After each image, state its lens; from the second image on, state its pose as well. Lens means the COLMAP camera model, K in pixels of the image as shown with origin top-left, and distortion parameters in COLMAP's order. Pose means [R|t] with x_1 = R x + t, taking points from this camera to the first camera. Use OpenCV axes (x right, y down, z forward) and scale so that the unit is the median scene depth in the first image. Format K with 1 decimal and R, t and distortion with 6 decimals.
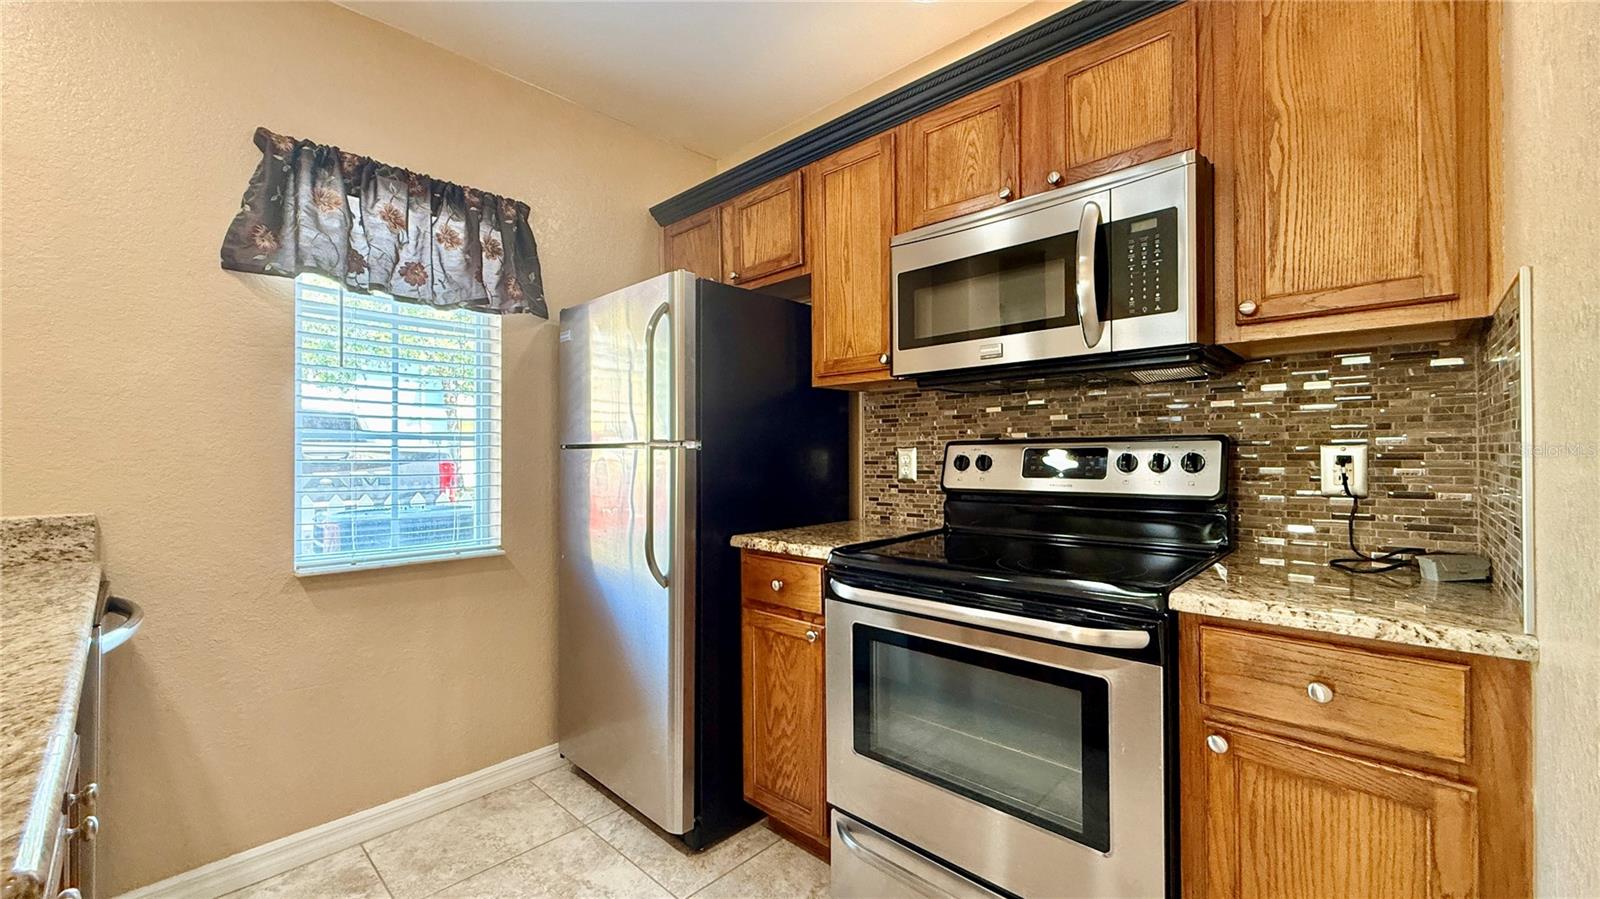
lens RADIAL K [[633.3, 0, 797.9], [0, 633.3, 451.3], [0, 0, 1]] dist [-0.001790, 0.000050]
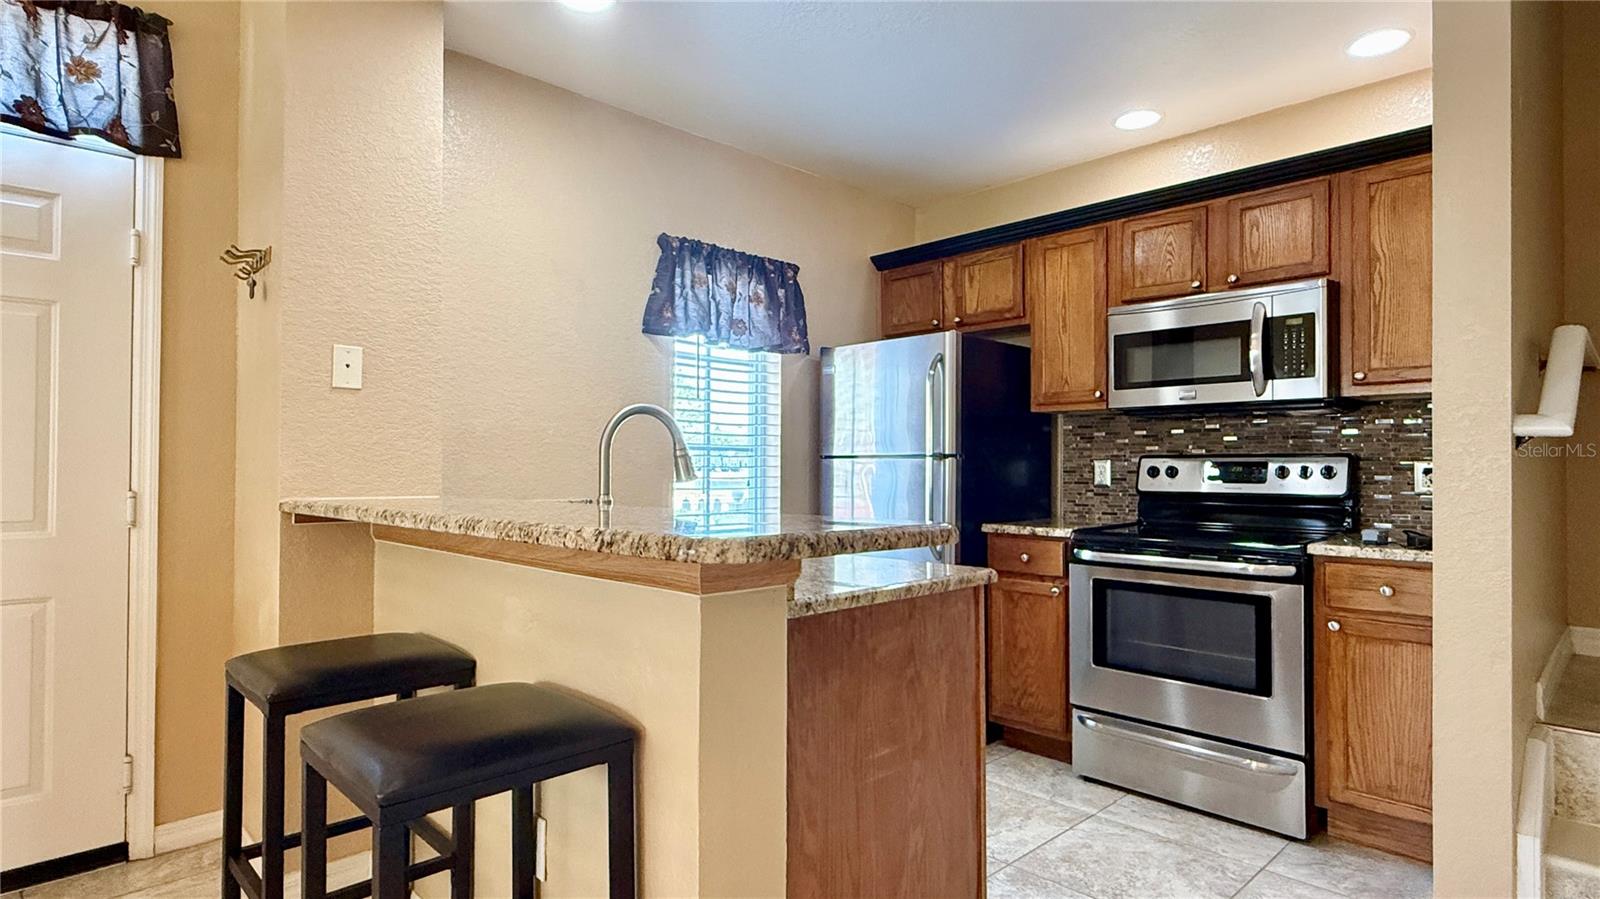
lens RADIAL K [[829.0, 0, 800.2], [0, 829.0, 455.6], [0, 0, 1]] dist [-0.001211, -0.000164]
pose [[0.999030, 0.007799, -0.043341, -0.442068], [-0.008088, 0.999946, -0.006511, 0.001674], [0.043288, 0.006855, 0.999039, -0.833117]]
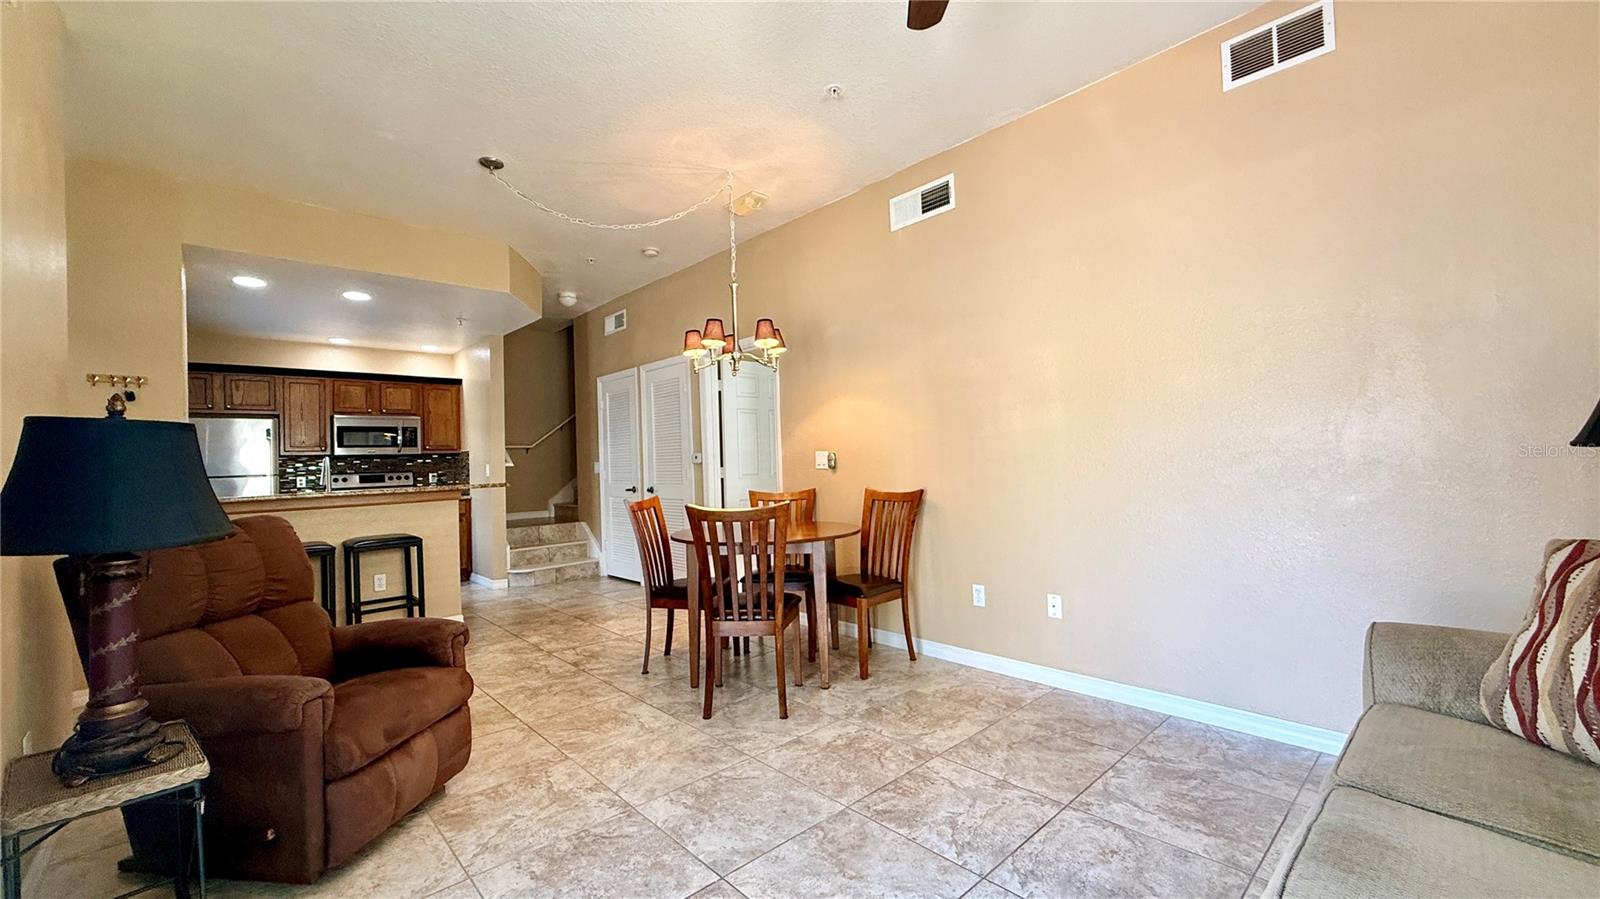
lens RADIAL K [[633.3, 0, 797.9], [0, 633.3, 451.3], [0, 0, 1]] dist [-0.001790, 0.000050]
pose [[0.072411, 0.021196, 0.997150, -3.075974], [0.026276, 0.999387, -0.023151, 0.008055], [-0.997029, 0.027878, 0.071809, -1.750368]]
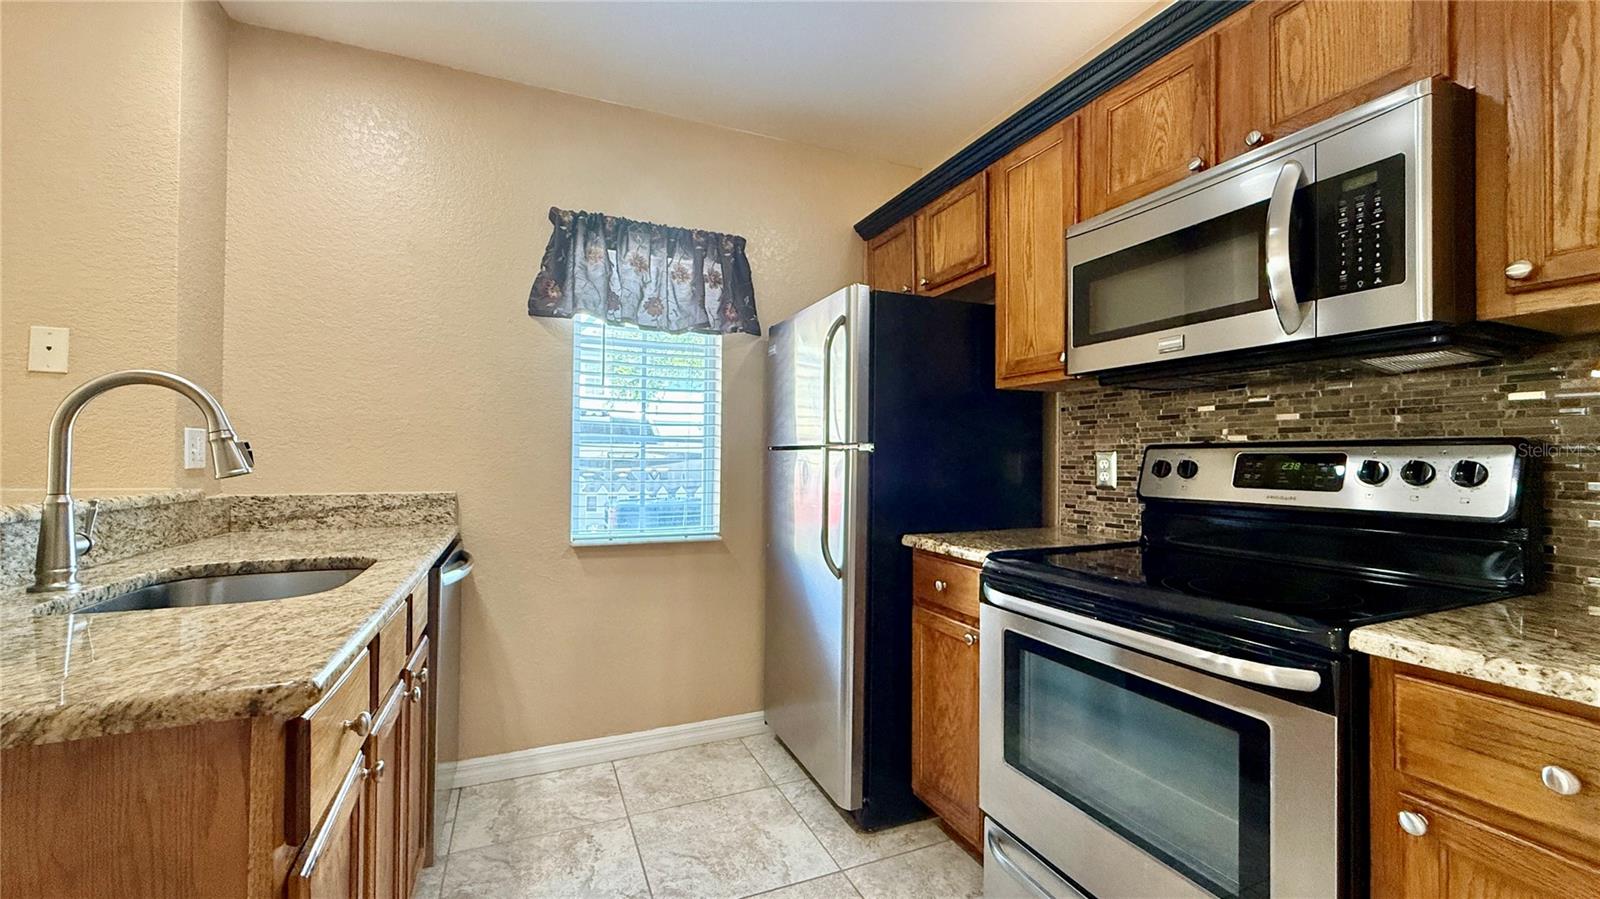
lens RADIAL K [[633.3, 0, 797.9], [0, 633.3, 451.3], [0, 0, 1]] dist [-0.001790, 0.000050]
pose [[0.920610, 0.008535, -0.390391, 0.148274], [-0.010446, 0.999942, -0.002773, 0.001228], [0.390345, 0.006630, 0.920645, -0.024573]]
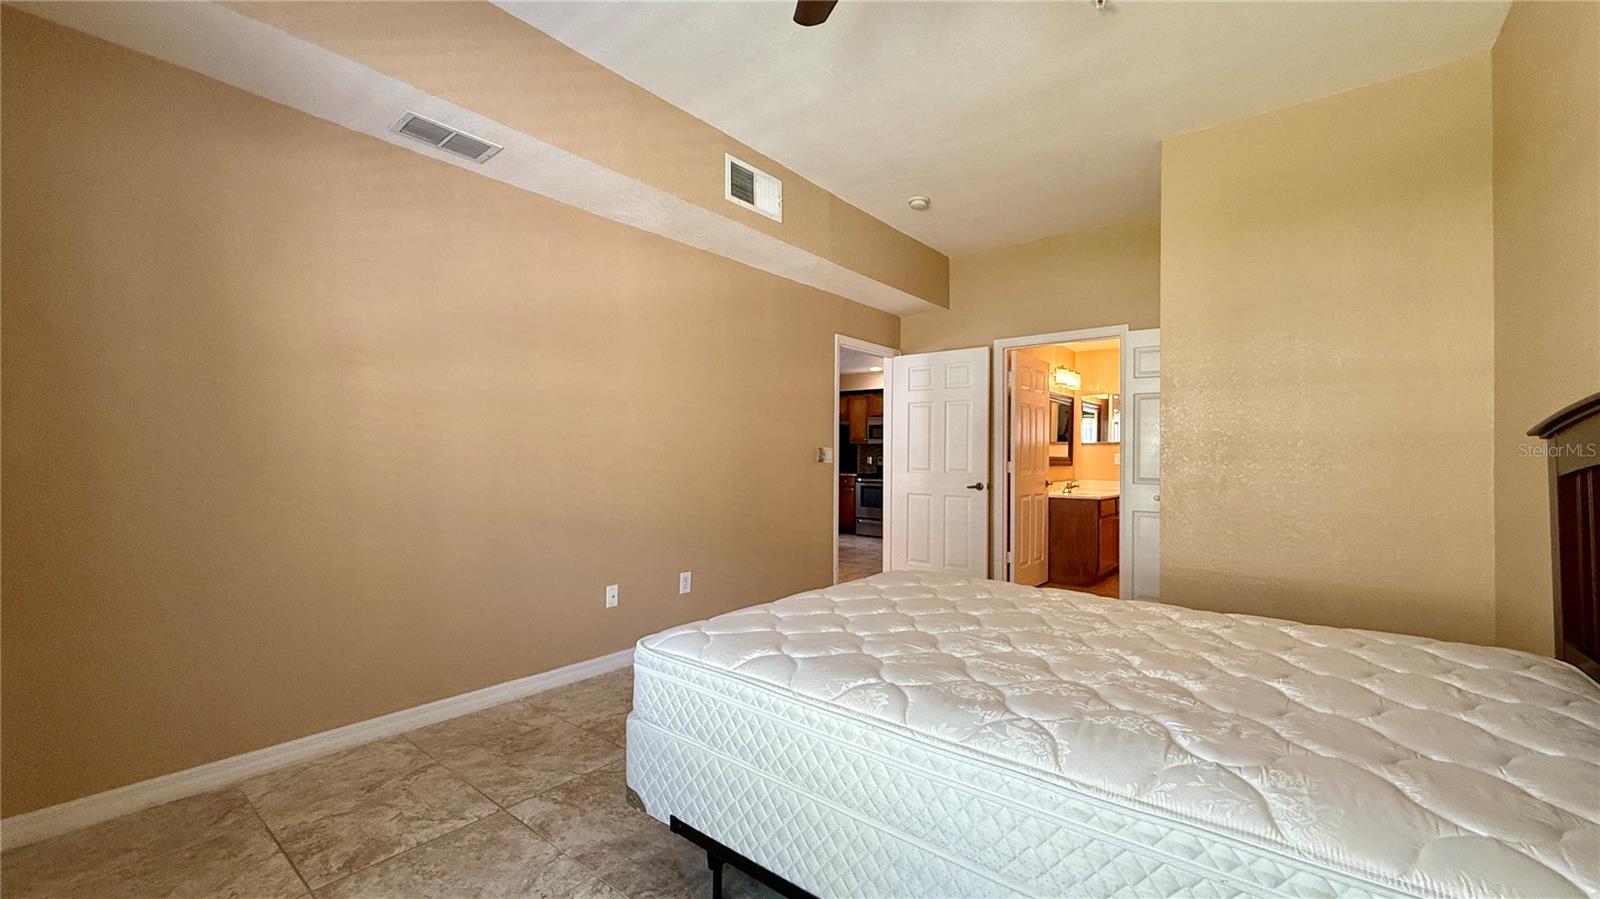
lens RADIAL K [[633.3, 0, 797.9], [0, 633.3, 451.3], [0, 0, 1]] dist [-0.001790, 0.000050]
pose [[0.997774, 0.015206, 0.064928, -0.784532], [-0.014697, 0.999857, -0.008305, 0.000209], [-0.065045, 0.007333, 0.997855, -4.313178]]
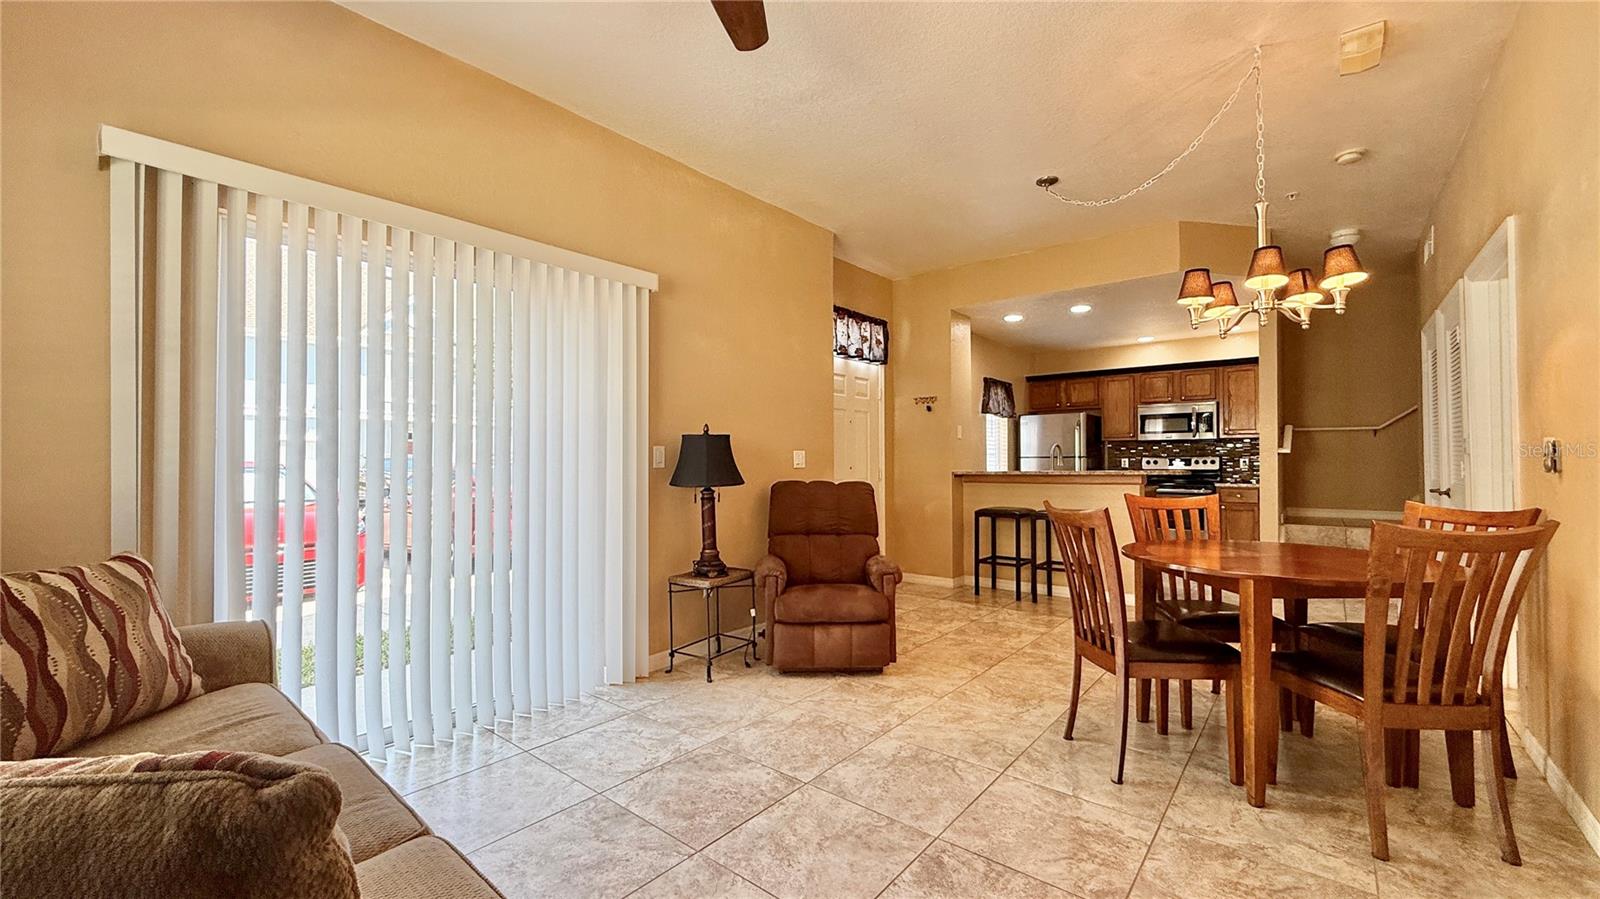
lens RADIAL K [[633.3, 0, 797.9], [0, 633.3, 451.3], [0, 0, 1]] dist [-0.001790, 0.000050]
pose [[0.997898, 0.004109, 0.064681, -2.206421], [-0.003432, 0.999938, -0.010576, -0.000160], [-0.064720, 0.010332, 0.997850, -2.785234]]
